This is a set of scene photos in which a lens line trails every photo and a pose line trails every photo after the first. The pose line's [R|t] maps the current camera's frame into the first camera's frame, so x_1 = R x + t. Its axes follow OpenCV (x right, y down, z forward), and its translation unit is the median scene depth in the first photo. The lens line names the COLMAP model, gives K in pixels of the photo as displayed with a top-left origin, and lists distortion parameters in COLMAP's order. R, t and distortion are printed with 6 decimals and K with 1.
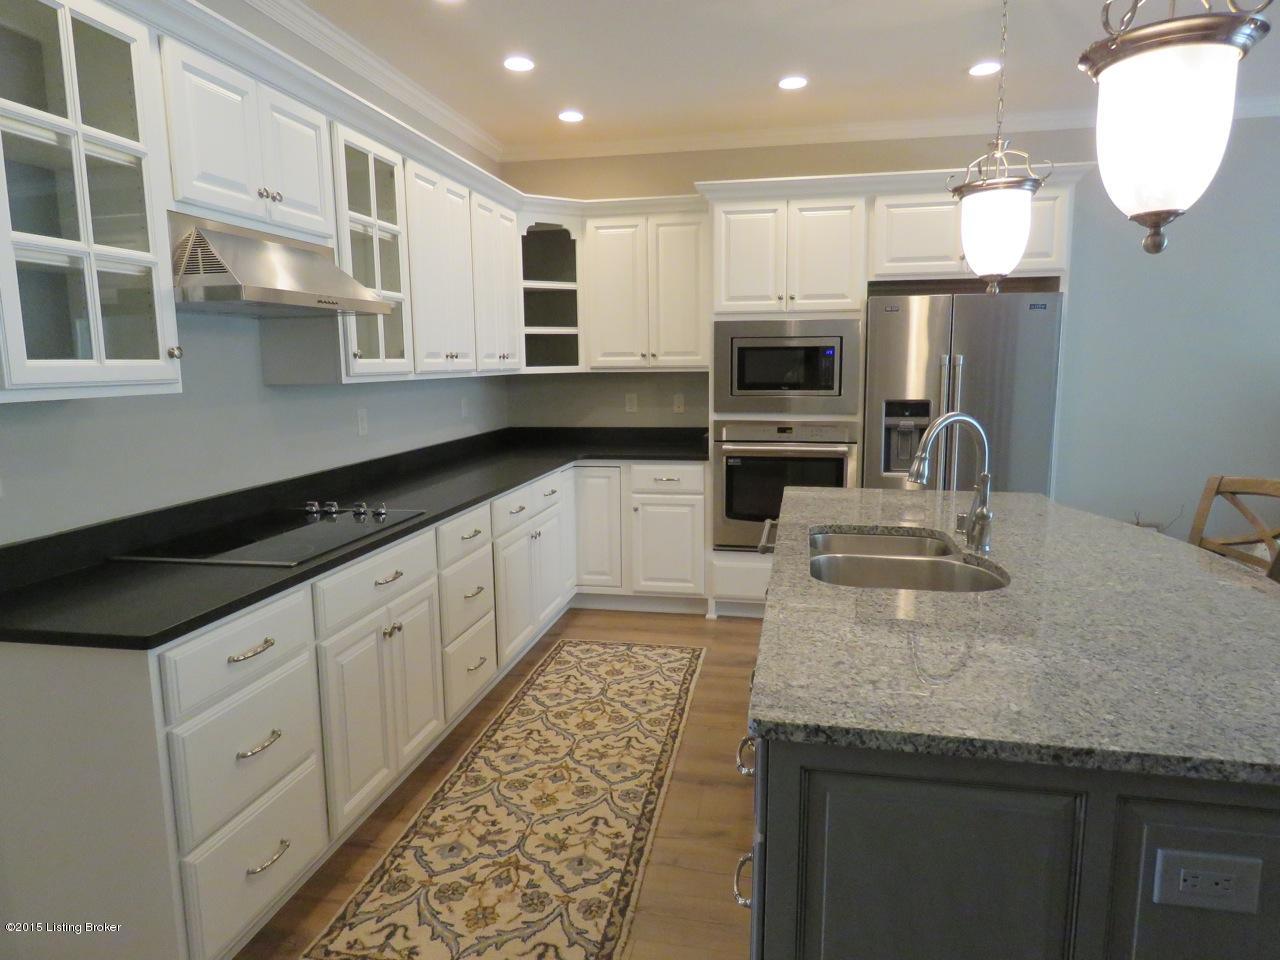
lens RADIAL K [[827.6, 0, 639.2], [0, 827.6, 476.4], [0, 0, 1]] dist [0.004162, -0.000104]
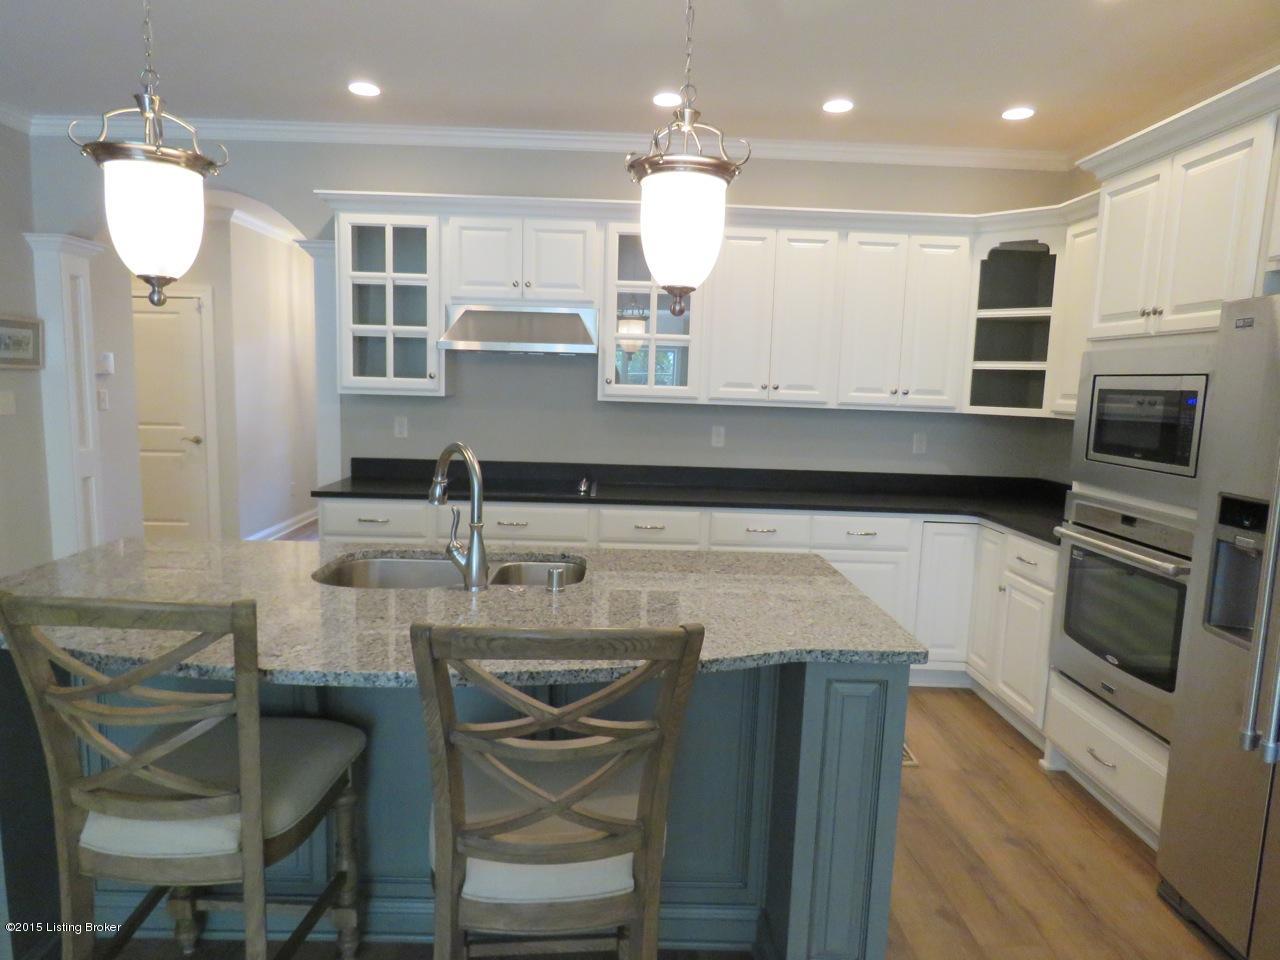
lens RADIAL K [[799.4, 0, 636.2], [0, 799.4, 488.8], [0, 0, 1]] dist [-0.041419, 0.003411]
pose [[0.216026, 0.145150, -0.965538, 0.673527], [-0.170996, 0.979229, 0.108950, -0.081678], [0.961298, 0.141567, 0.236359, 0.496370]]
